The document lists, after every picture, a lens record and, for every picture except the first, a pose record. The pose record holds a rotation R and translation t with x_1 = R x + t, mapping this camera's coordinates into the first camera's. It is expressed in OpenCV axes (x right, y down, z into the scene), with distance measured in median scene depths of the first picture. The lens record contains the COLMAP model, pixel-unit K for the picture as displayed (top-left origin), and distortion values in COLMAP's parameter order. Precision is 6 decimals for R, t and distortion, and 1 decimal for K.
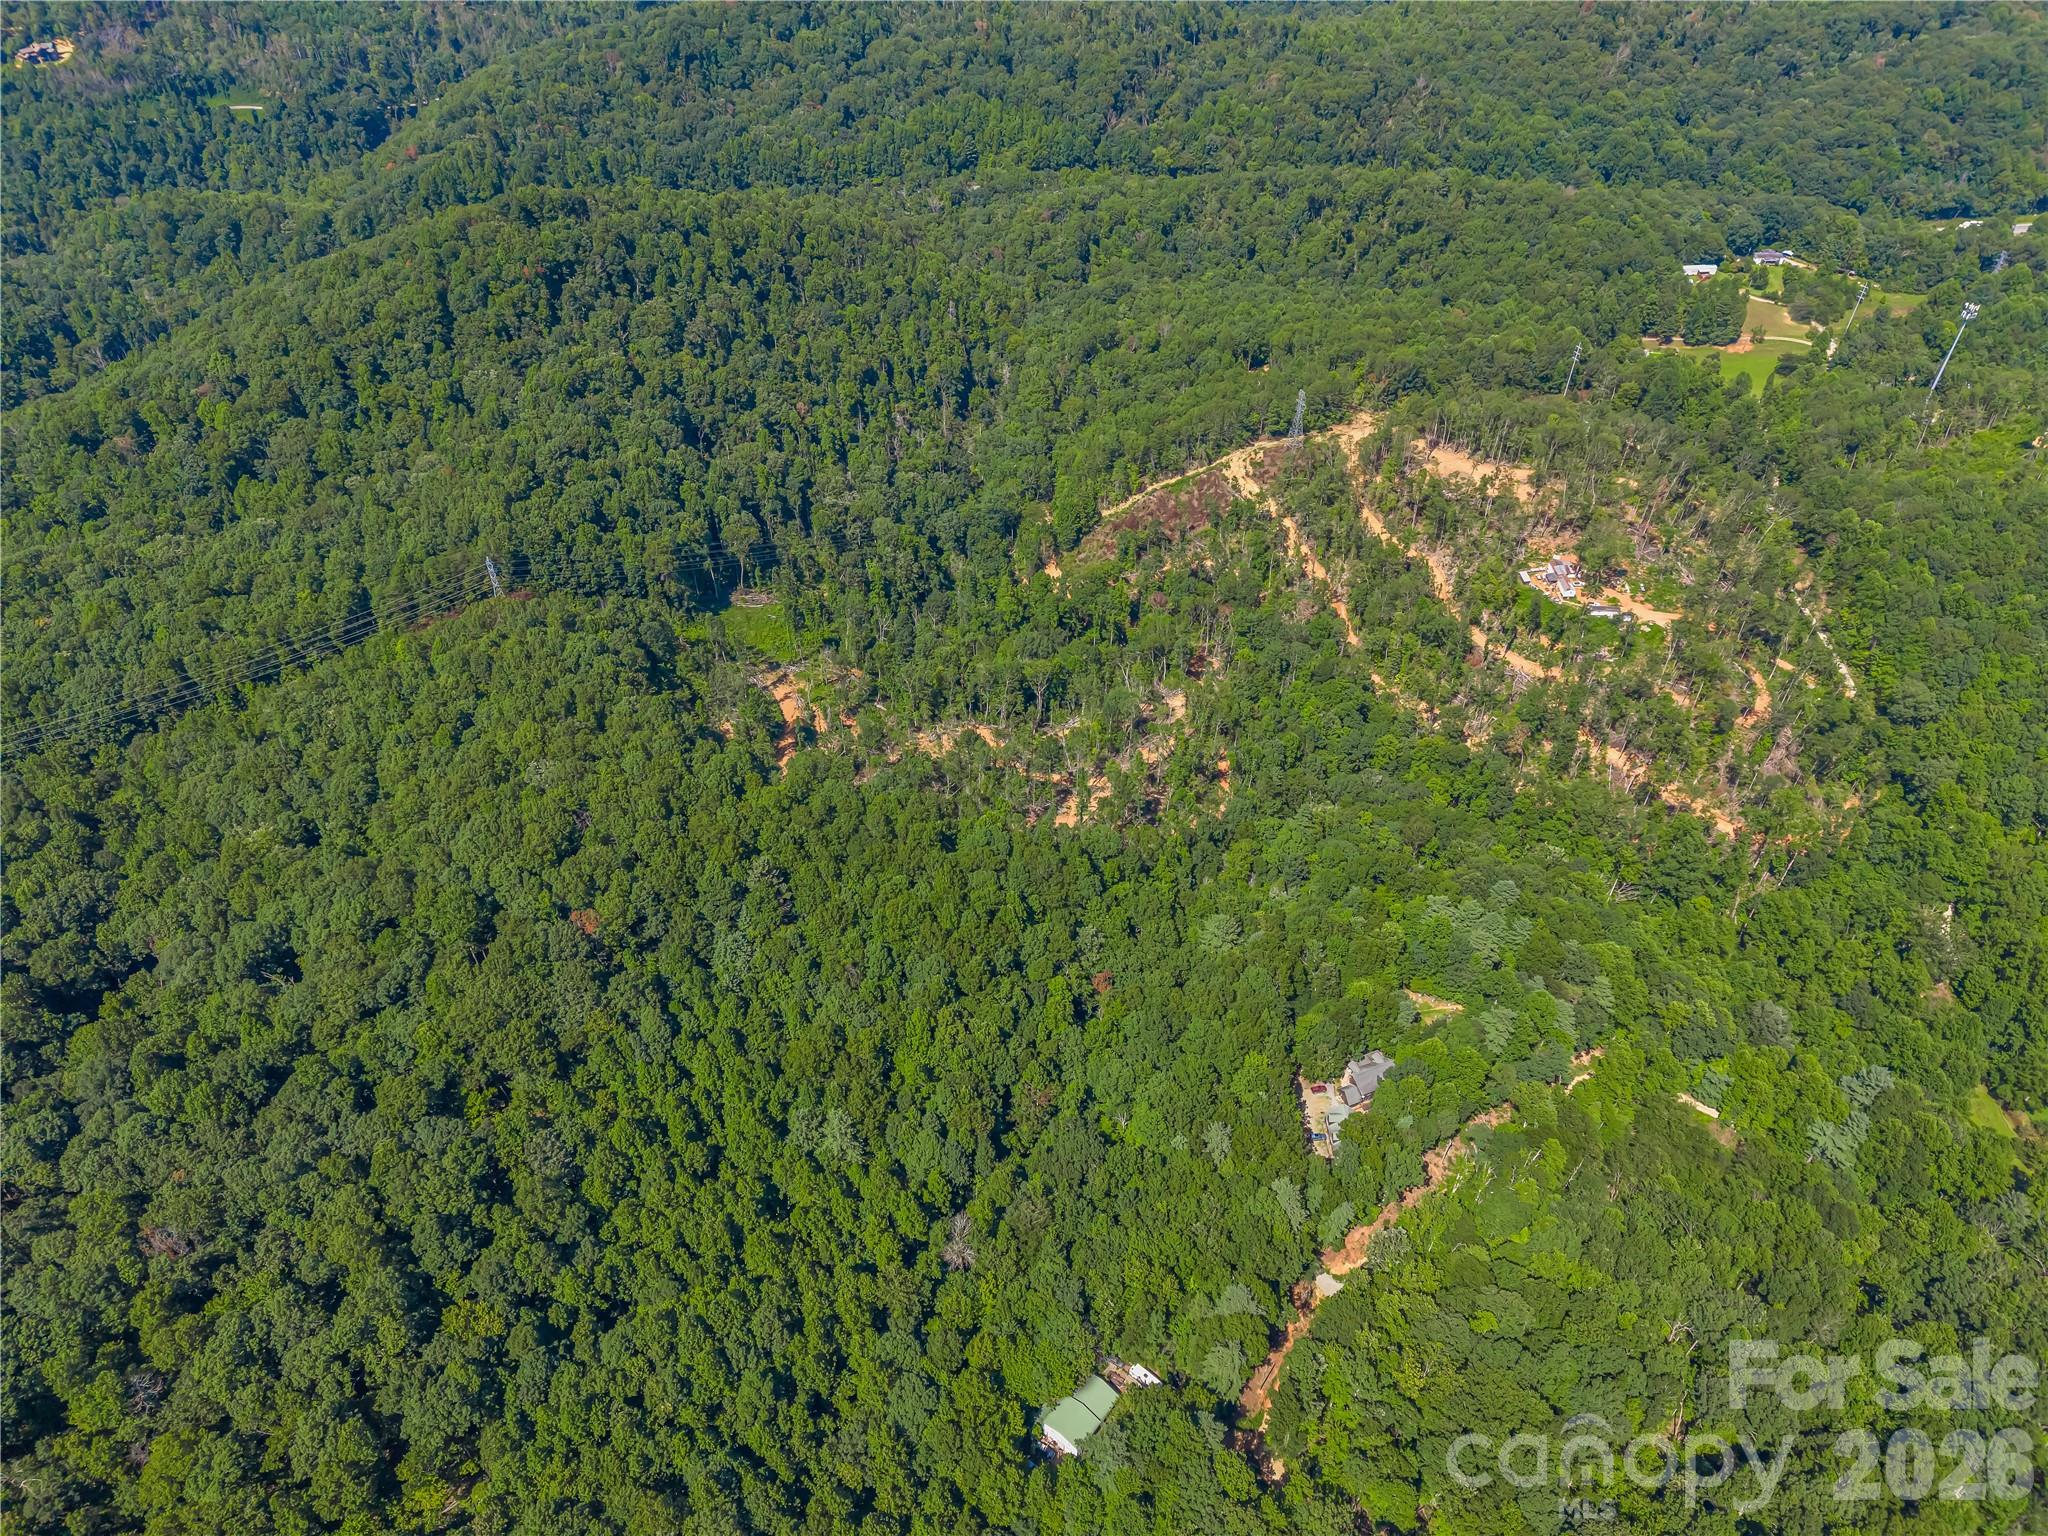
lens RADIAL K [[1373.0, 0, 1026.2], [0, 1373.0, 773.3], [0, 0, 1]] dist [0.022561, -0.020750]
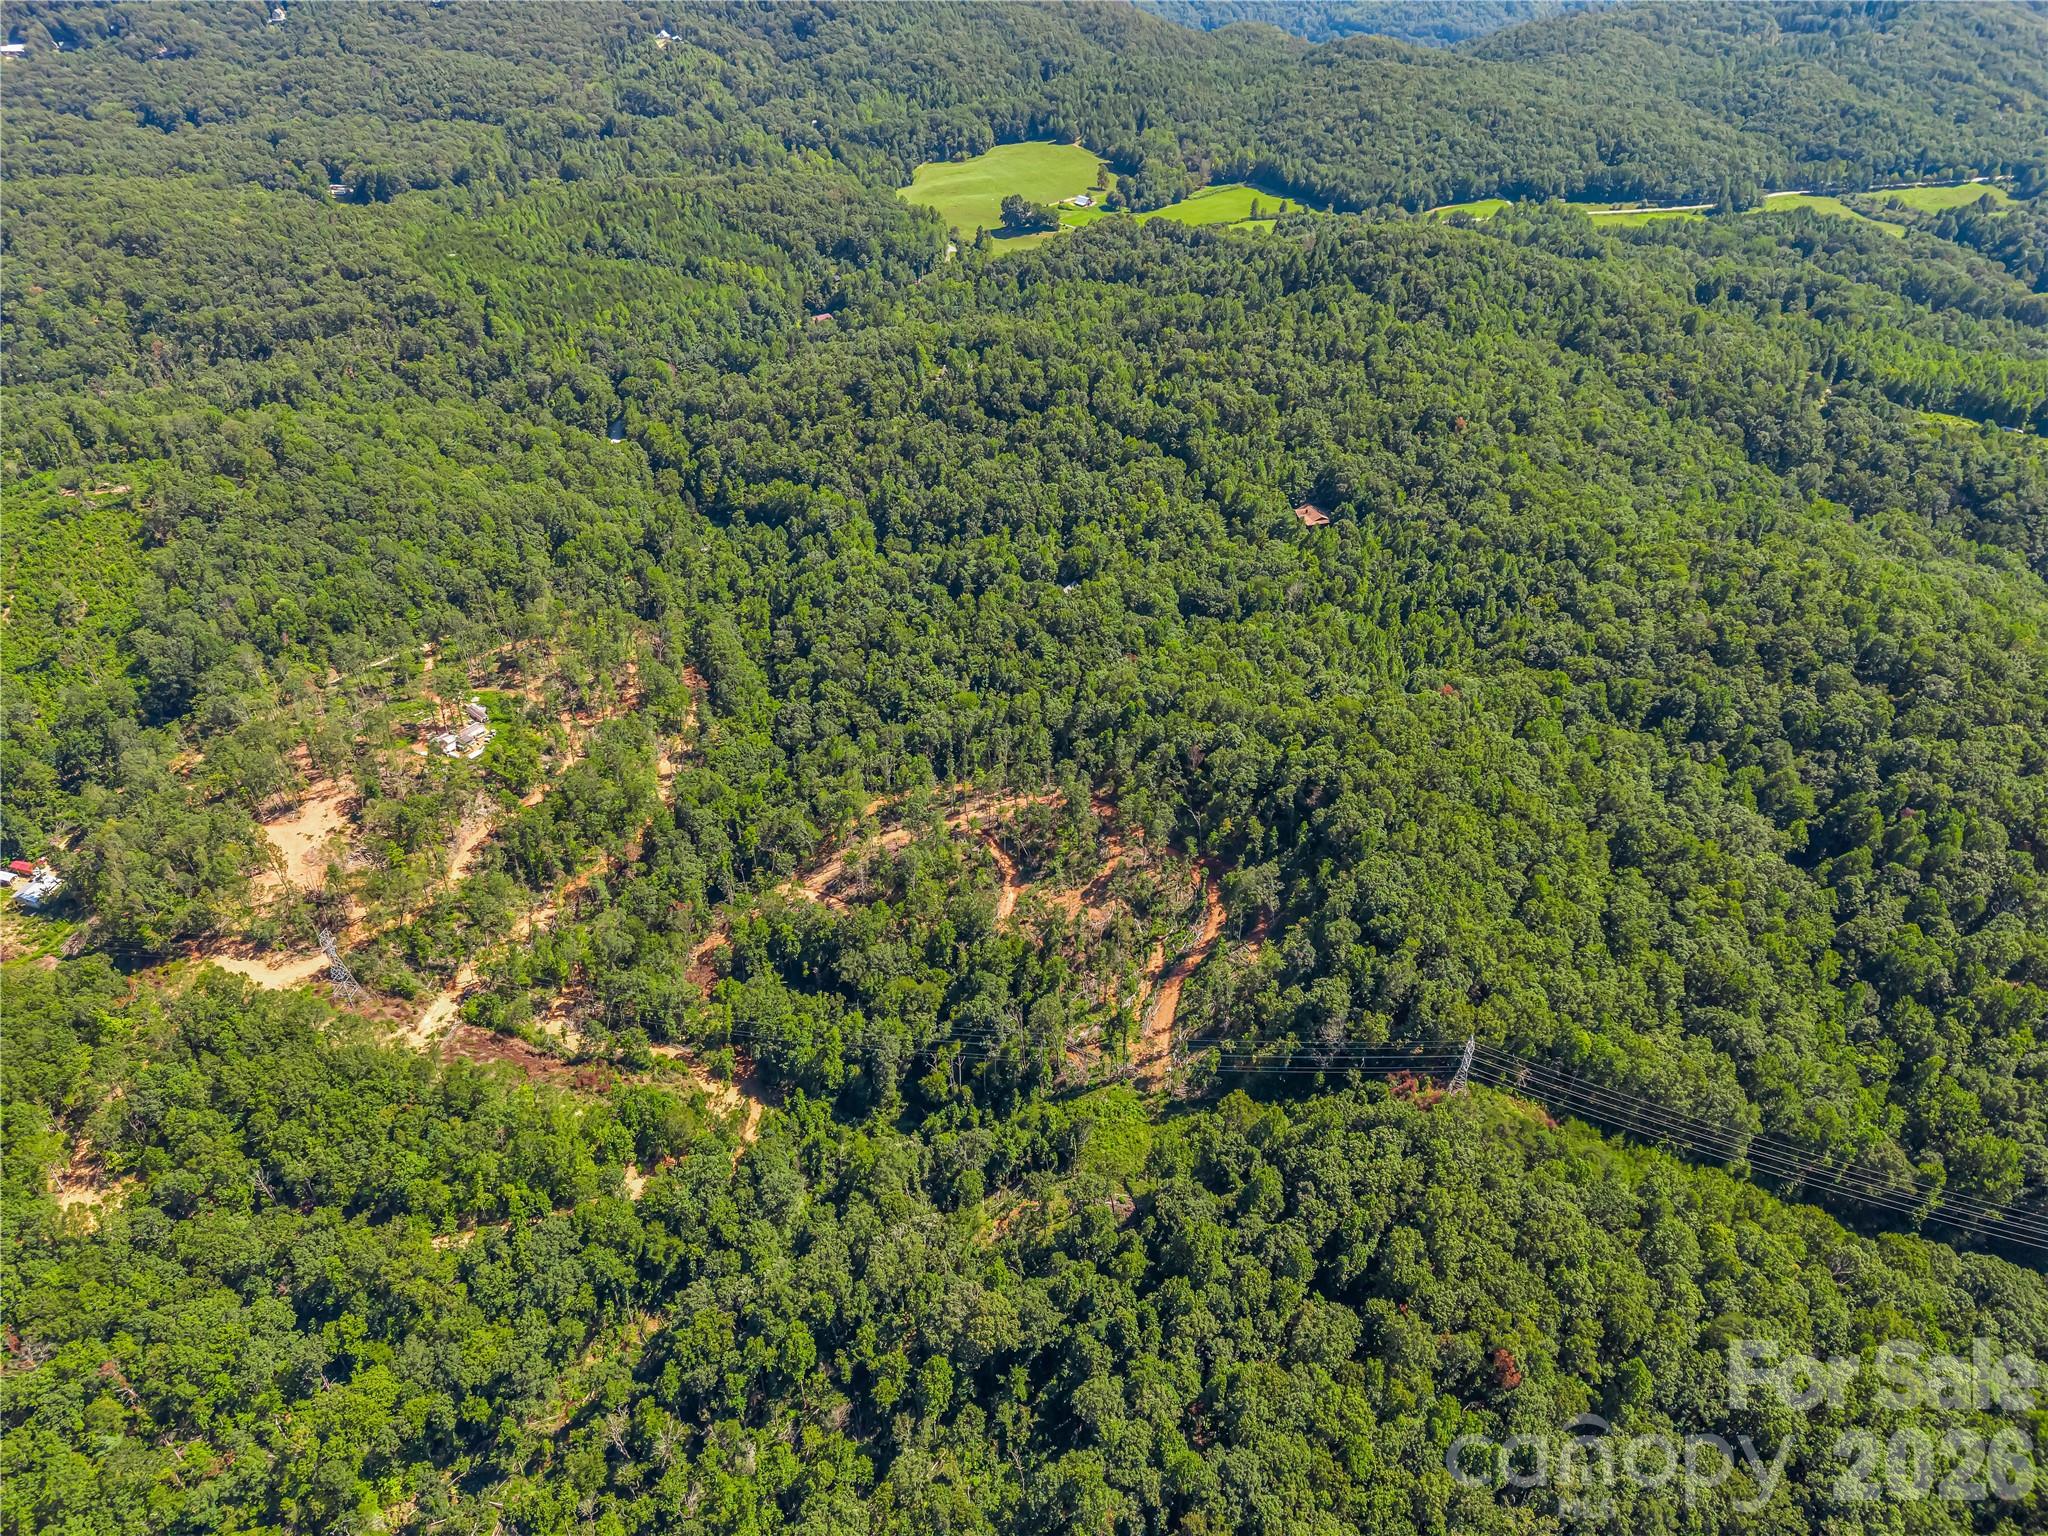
lens RADIAL K [[1373.0, 0, 1035.5], [0, 1373.0, 769.5], [0, 0, 1]] dist [0.022561, -0.020750]
pose [[-0.810636, -0.357923, 0.463423, -0.409539], [0.389321, 0.261706, 0.883142, -0.807571], [-0.437378, 0.896326, -0.072801, 0.837638]]
